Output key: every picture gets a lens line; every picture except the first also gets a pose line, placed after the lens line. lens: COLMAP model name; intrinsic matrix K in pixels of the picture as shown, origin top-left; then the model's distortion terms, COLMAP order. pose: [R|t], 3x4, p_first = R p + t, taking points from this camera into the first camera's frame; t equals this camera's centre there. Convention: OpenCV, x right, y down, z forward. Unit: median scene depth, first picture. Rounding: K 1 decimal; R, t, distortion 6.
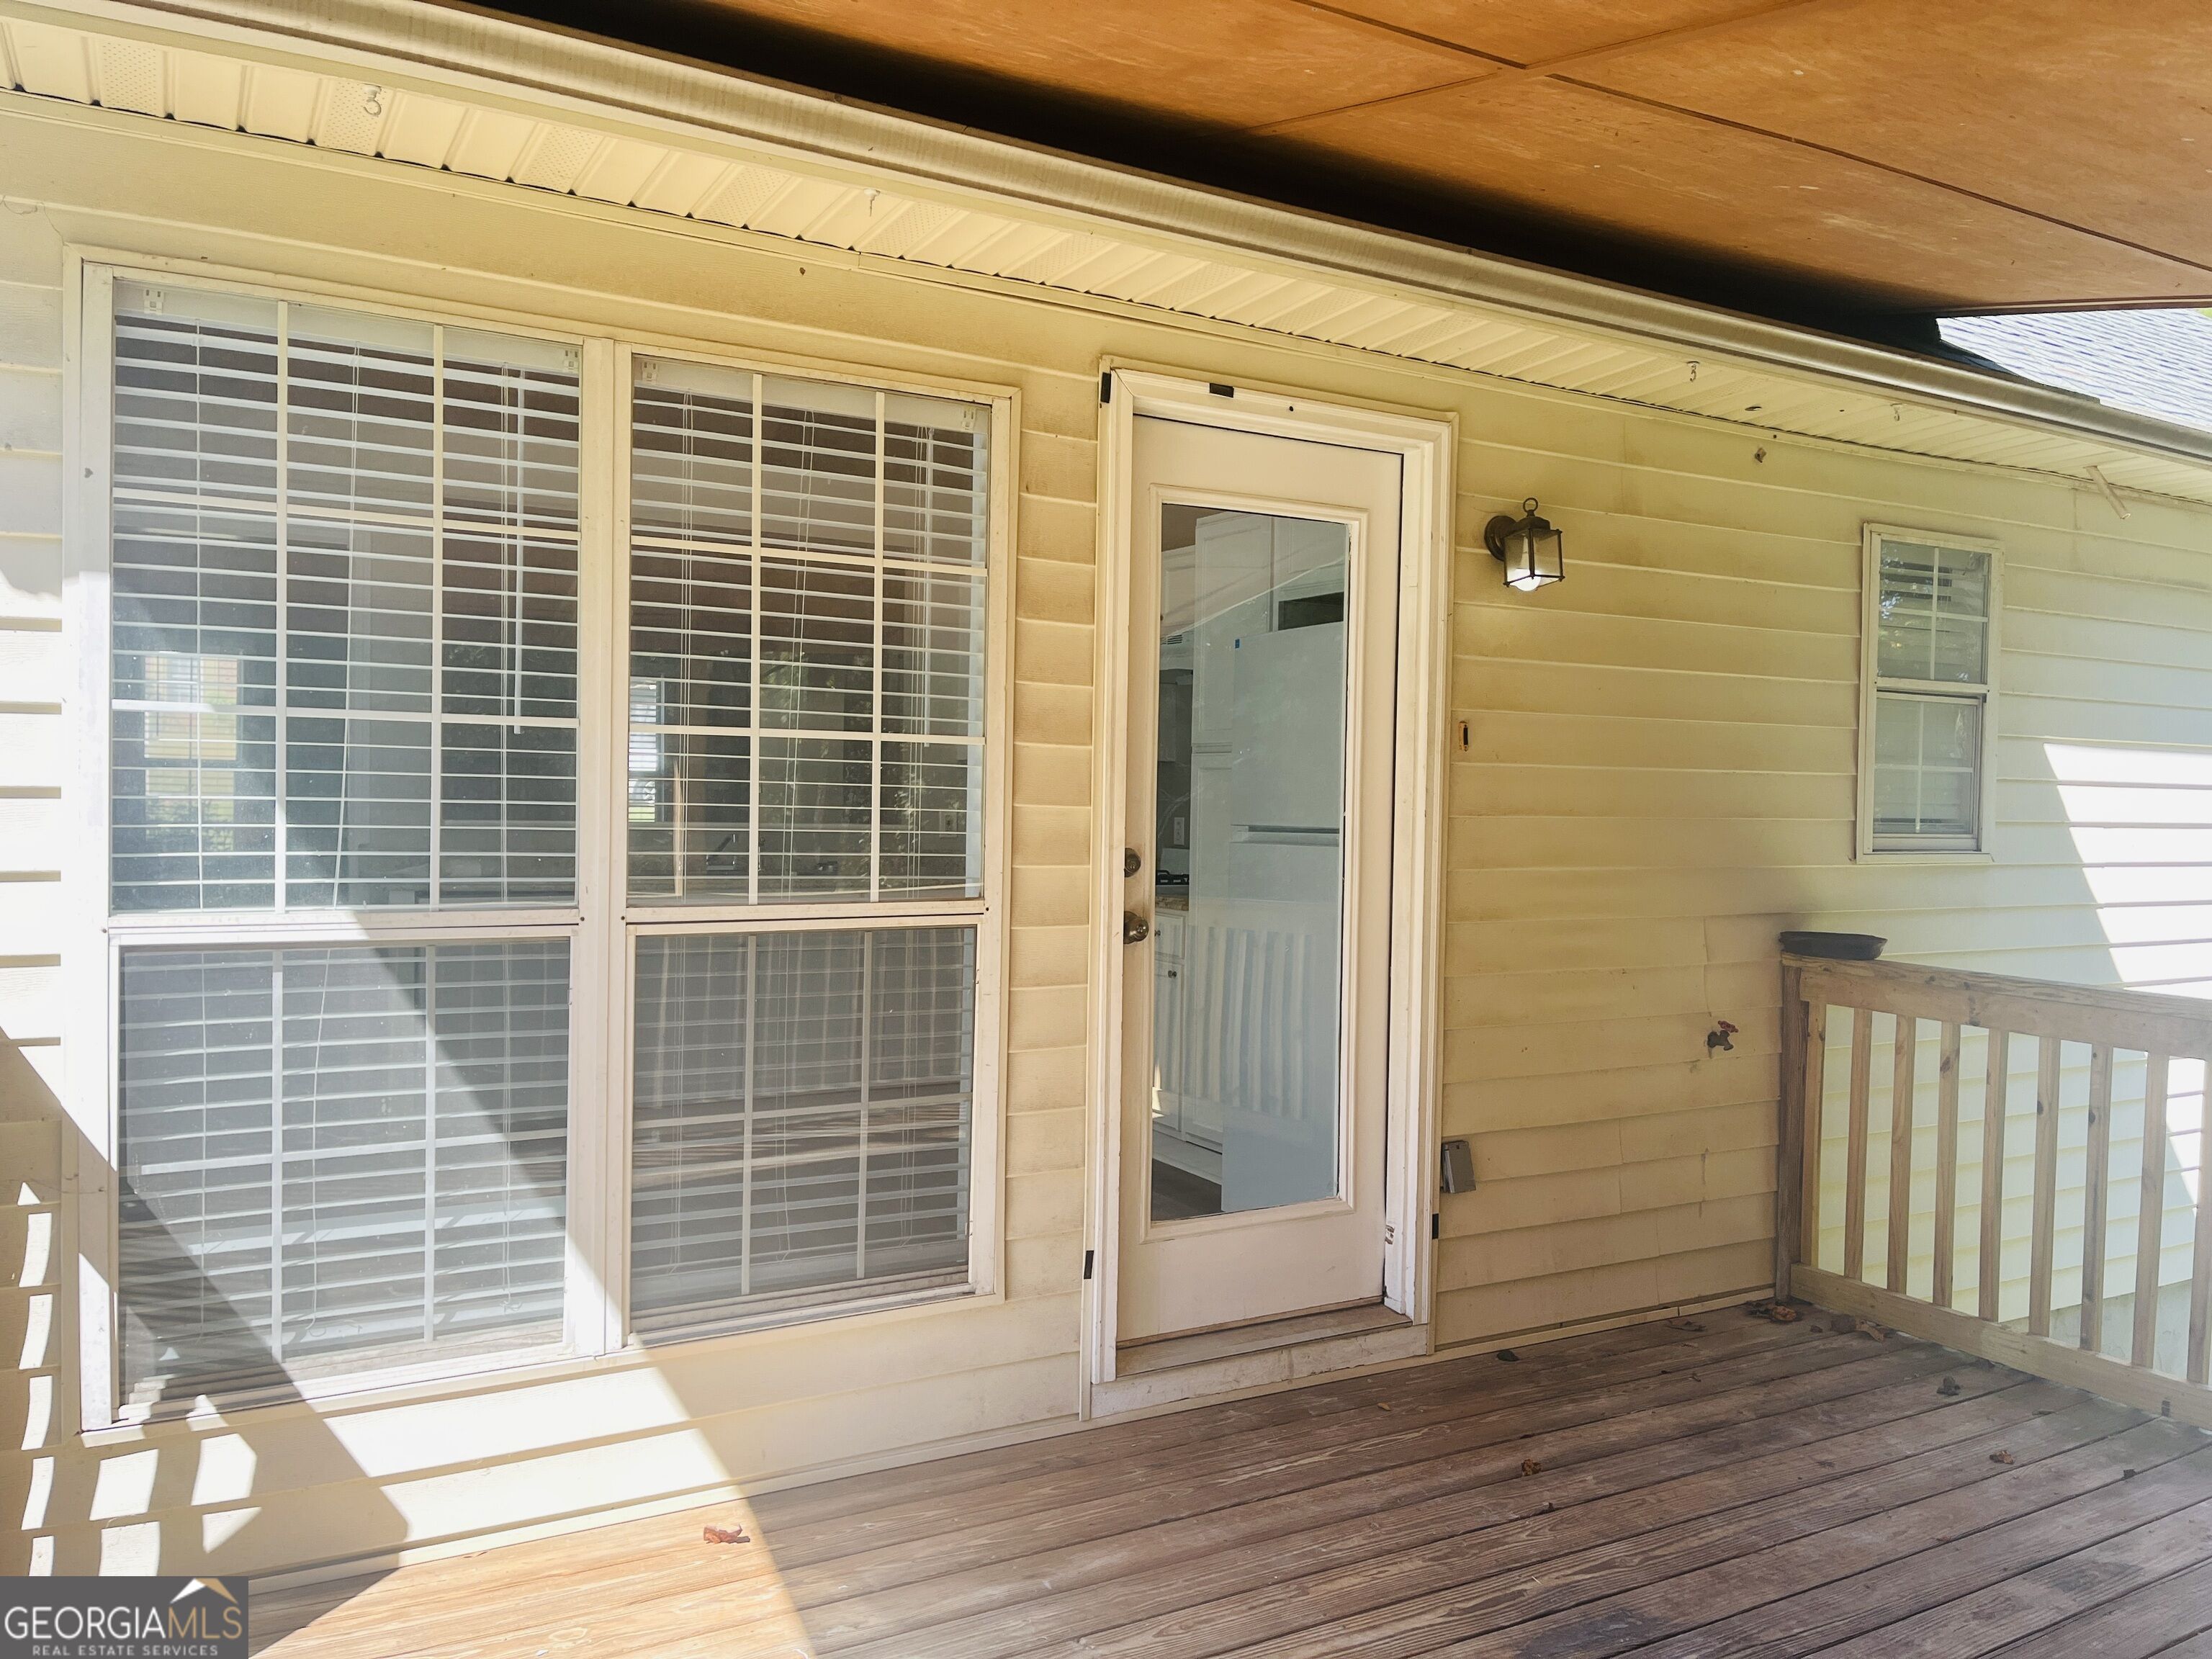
lens RADIAL K [[1700.8, 0, 1106.0], [0, 1700.8, 829.5], [0, 0, 1]] dist [0.091061, -0.144303]
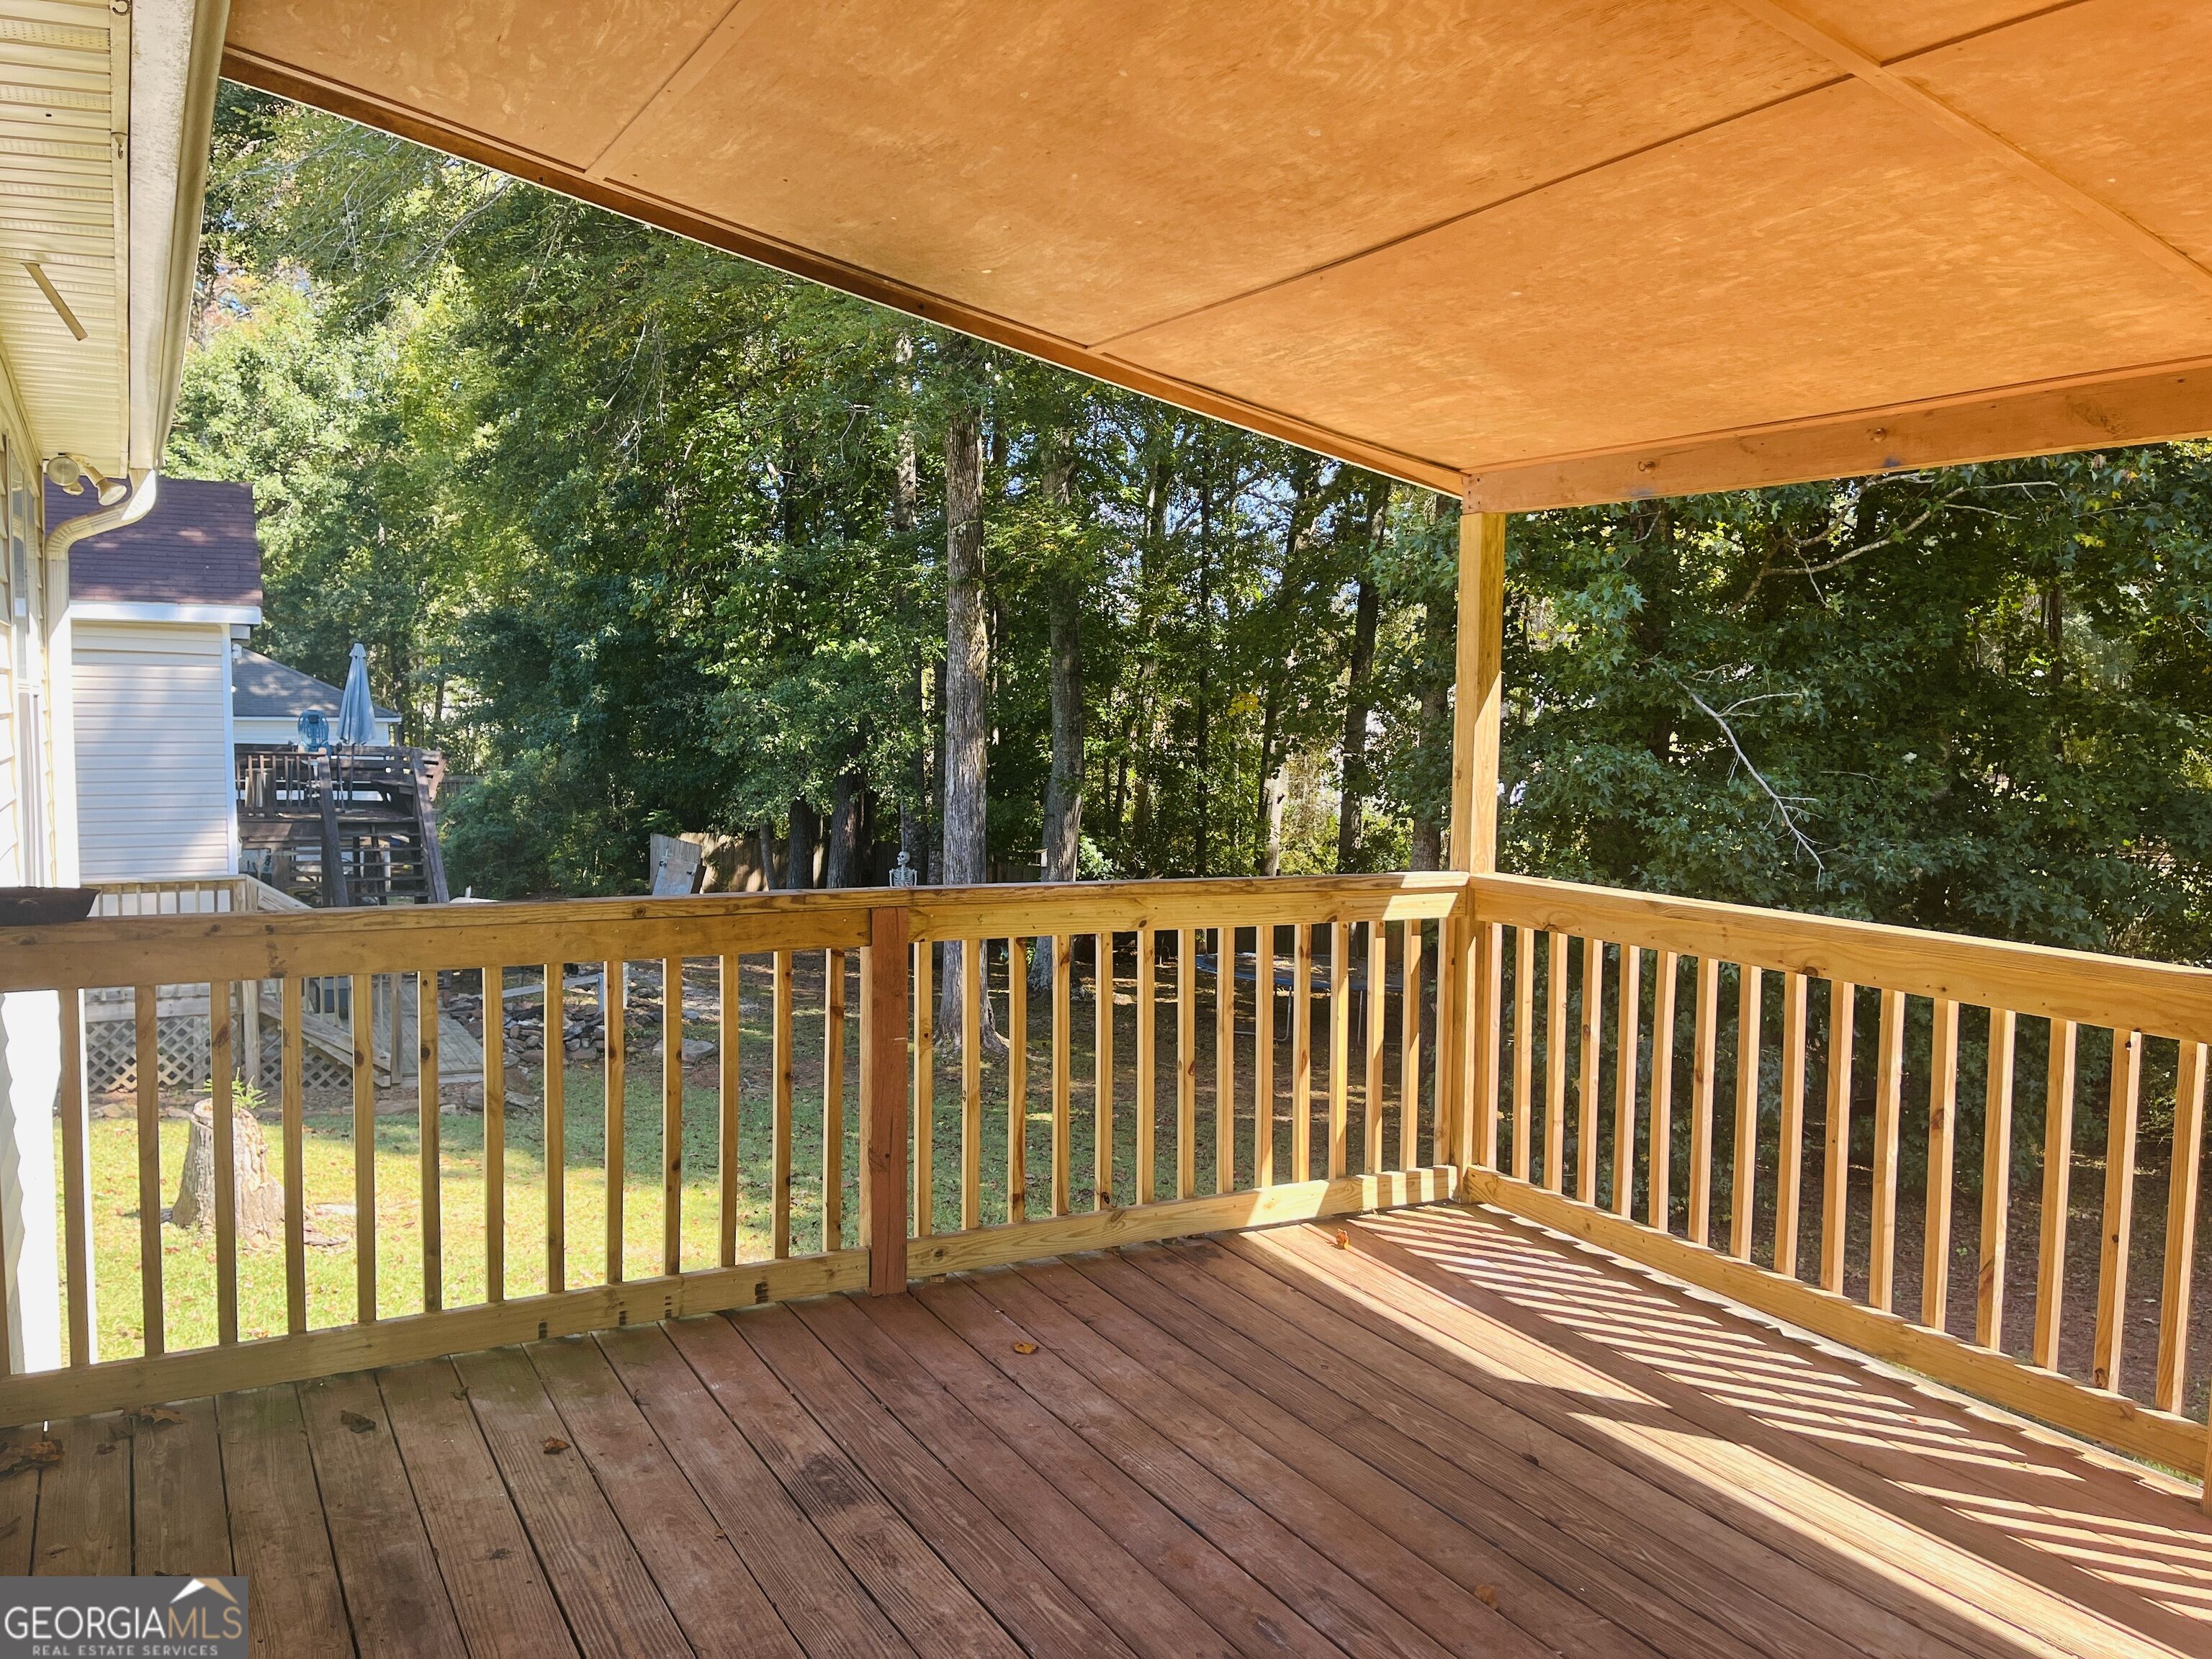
lens RADIAL K [[1700.8, 0, 1106.0], [0, 1700.8, 829.5], [0, 0, 1]] dist [0.091061, -0.144303]
pose [[0.010000, -0.098617, 0.995075, -0.351176], [0.024059, 0.994861, 0.098354, -0.029086], [-0.999661, 0.022957, 0.012321, 0.778598]]
